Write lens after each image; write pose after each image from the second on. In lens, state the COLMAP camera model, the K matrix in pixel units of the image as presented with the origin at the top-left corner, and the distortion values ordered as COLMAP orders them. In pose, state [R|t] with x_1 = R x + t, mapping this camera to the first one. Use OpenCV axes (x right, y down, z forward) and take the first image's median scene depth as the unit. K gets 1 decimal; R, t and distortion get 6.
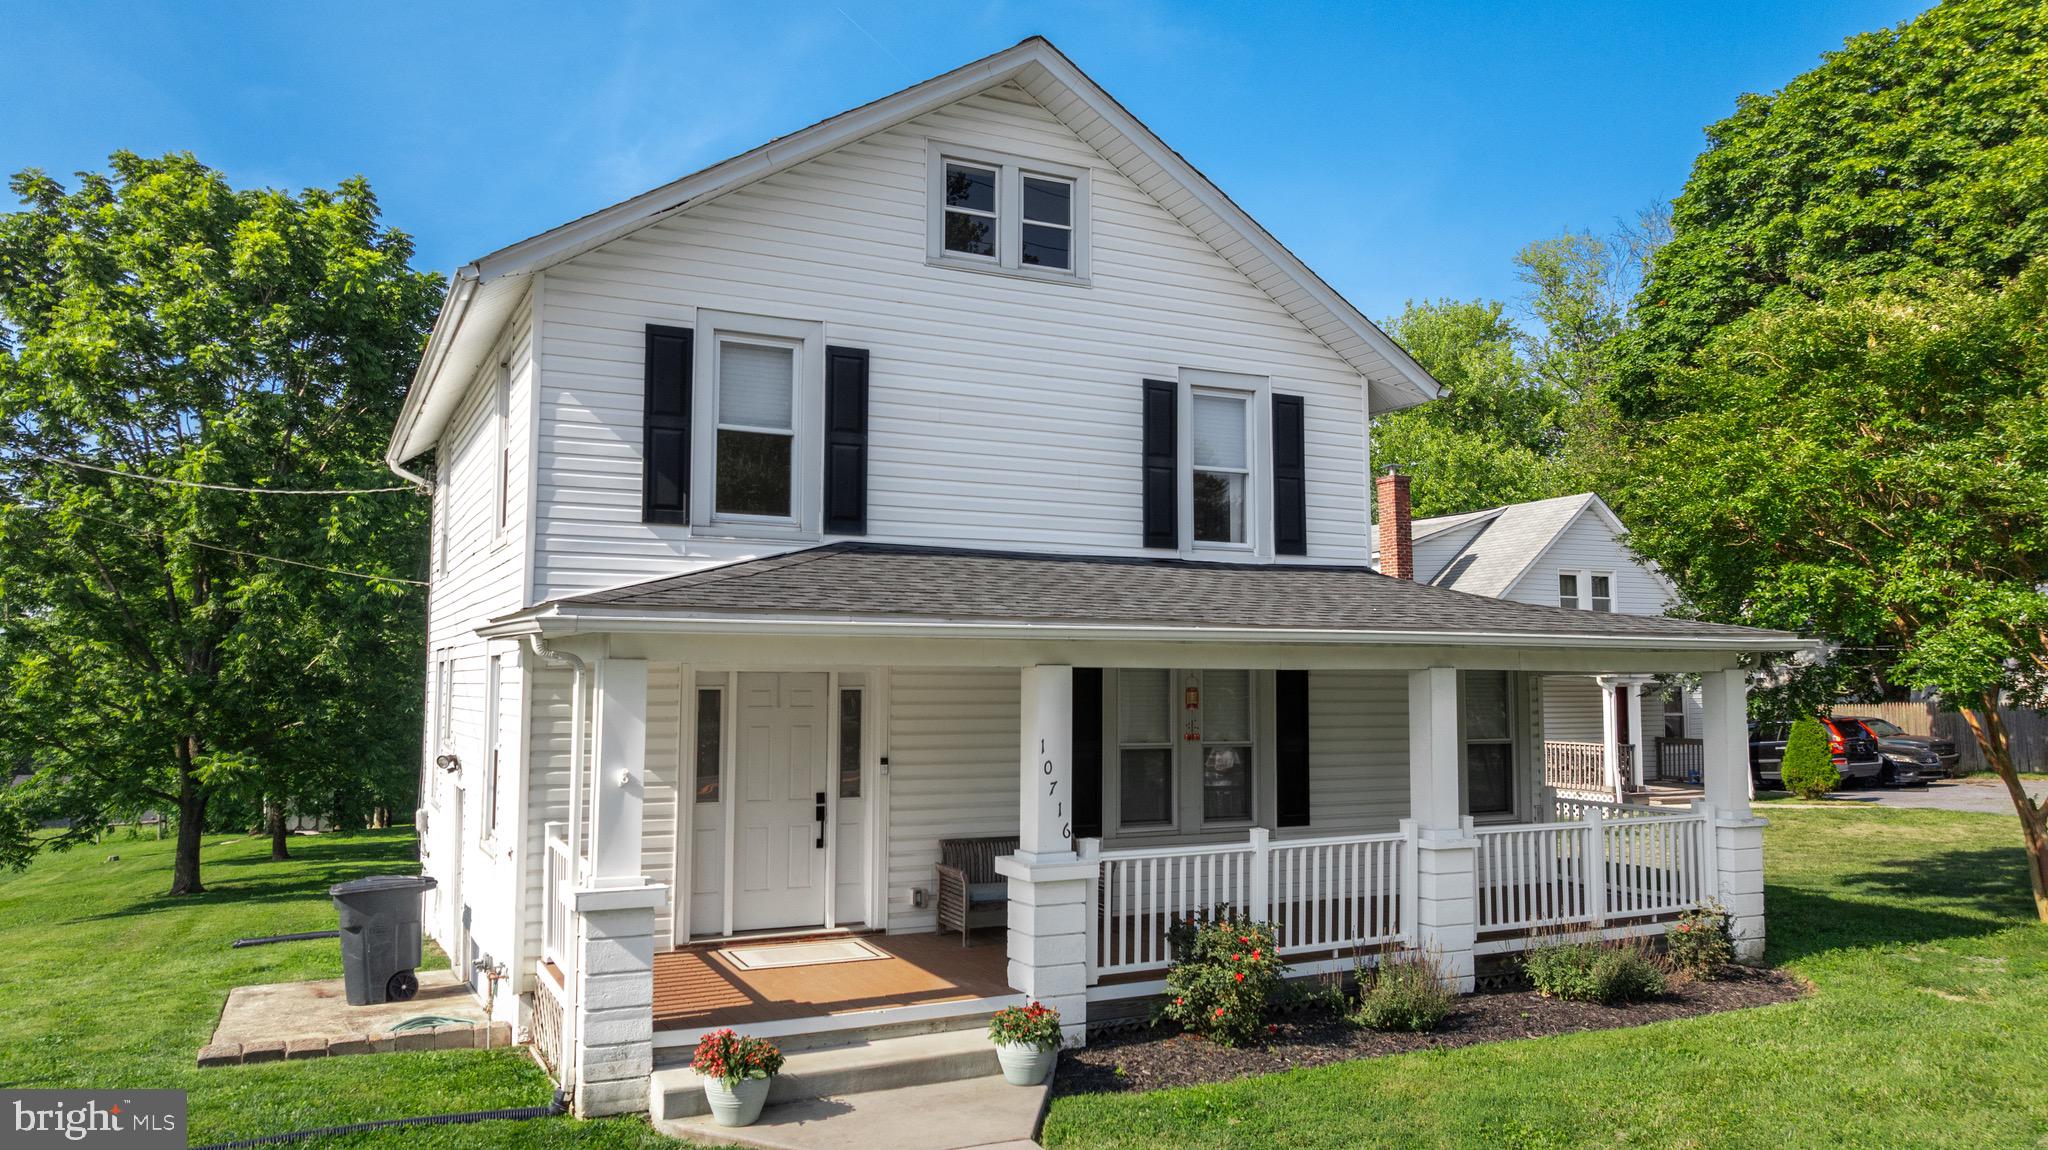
lens RADIAL K [[1443.7, 0, 1024.0], [0, 1443.7, 575.0], [0, 0, 1]] dist [-0.015826, 0.000927]
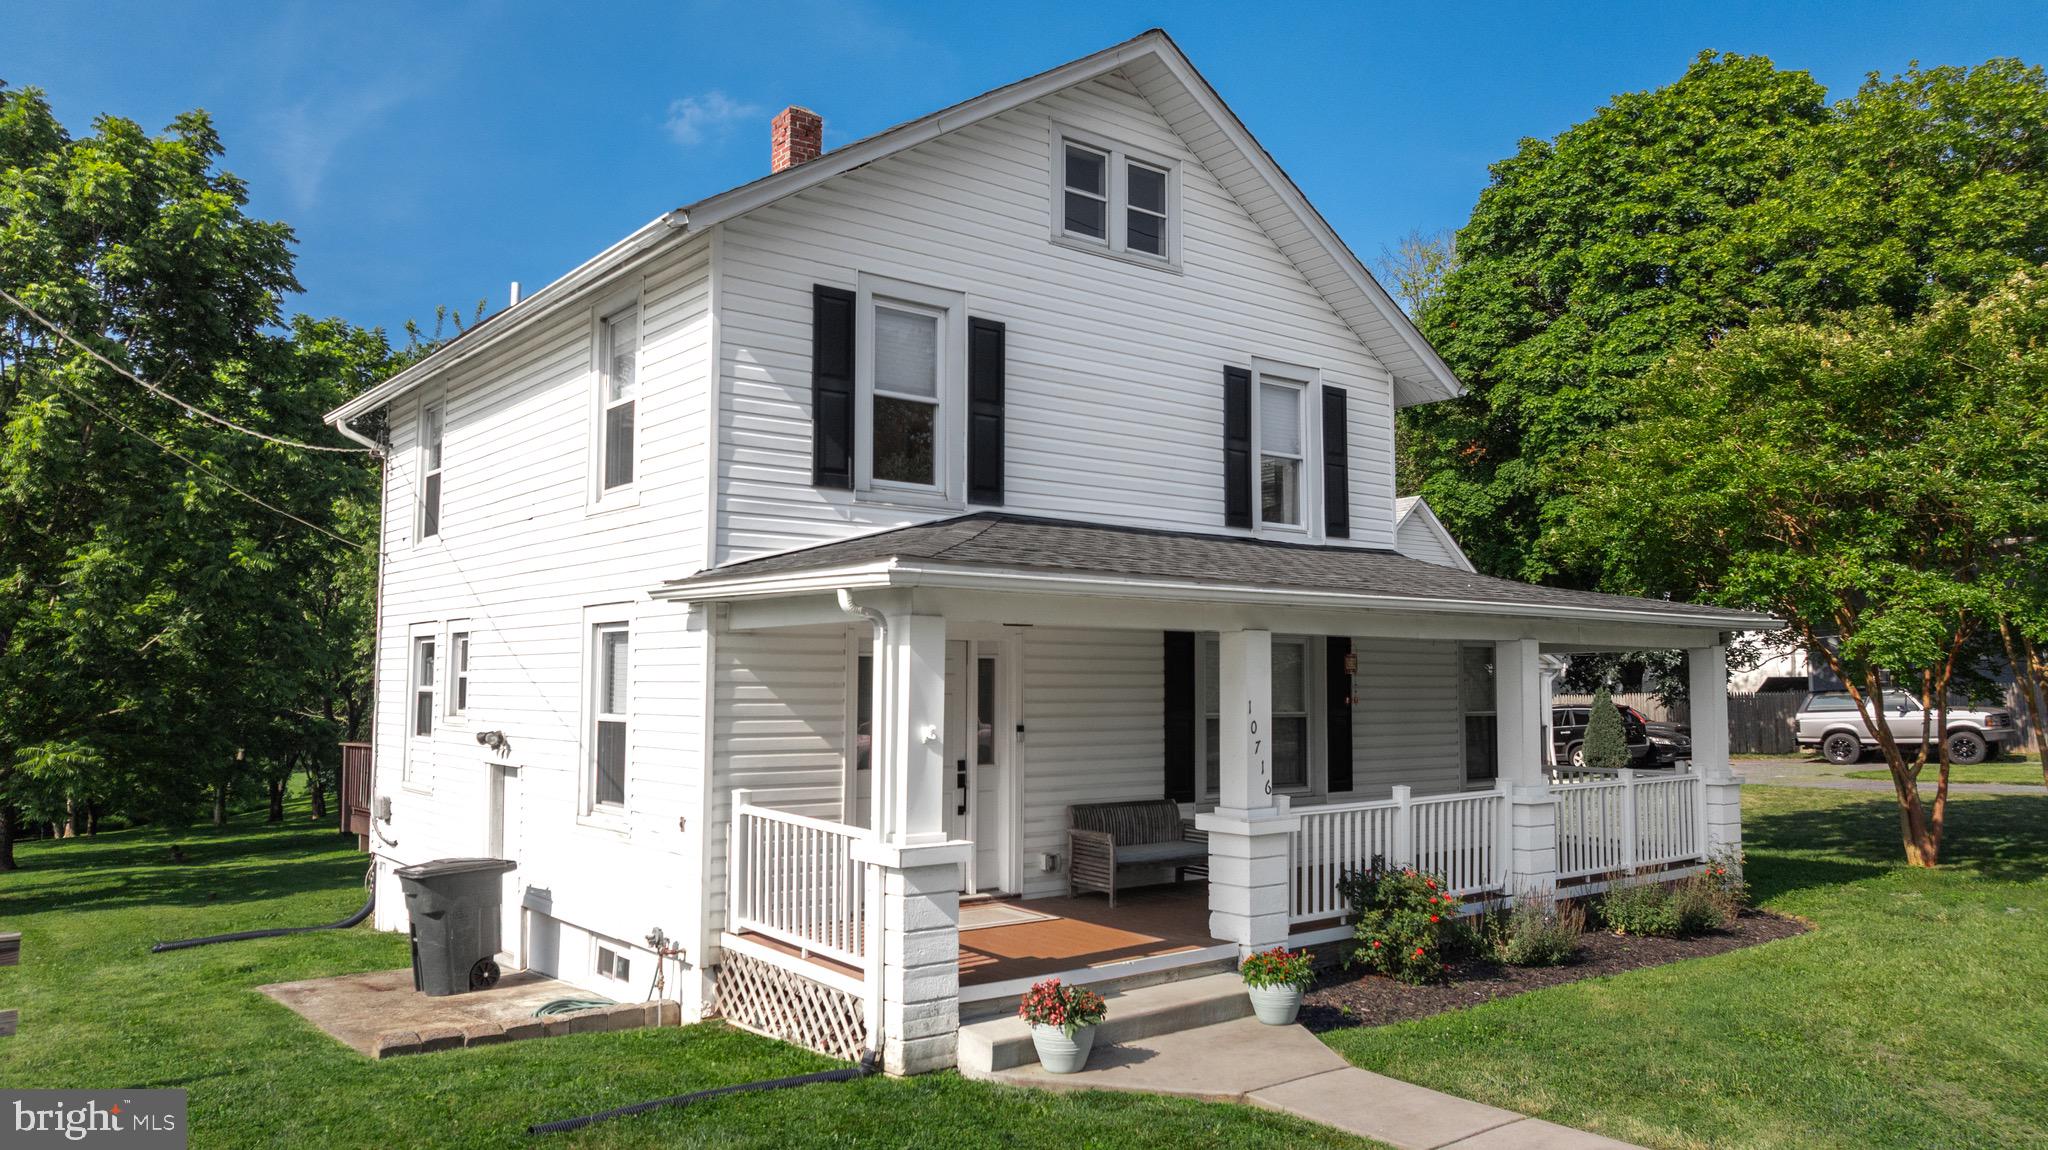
lens RADIAL K [[1443.7, 0, 1024.0], [0, 1443.7, 575.0], [0, 0, 1]] dist [-0.015826, 0.000927]
pose [[0.977782, 0.016097, 0.209004, -0.290330], [-0.016083, 0.999869, -0.001765, 0.021333], [-0.209005, -0.001636, 0.977913, 0.006603]]
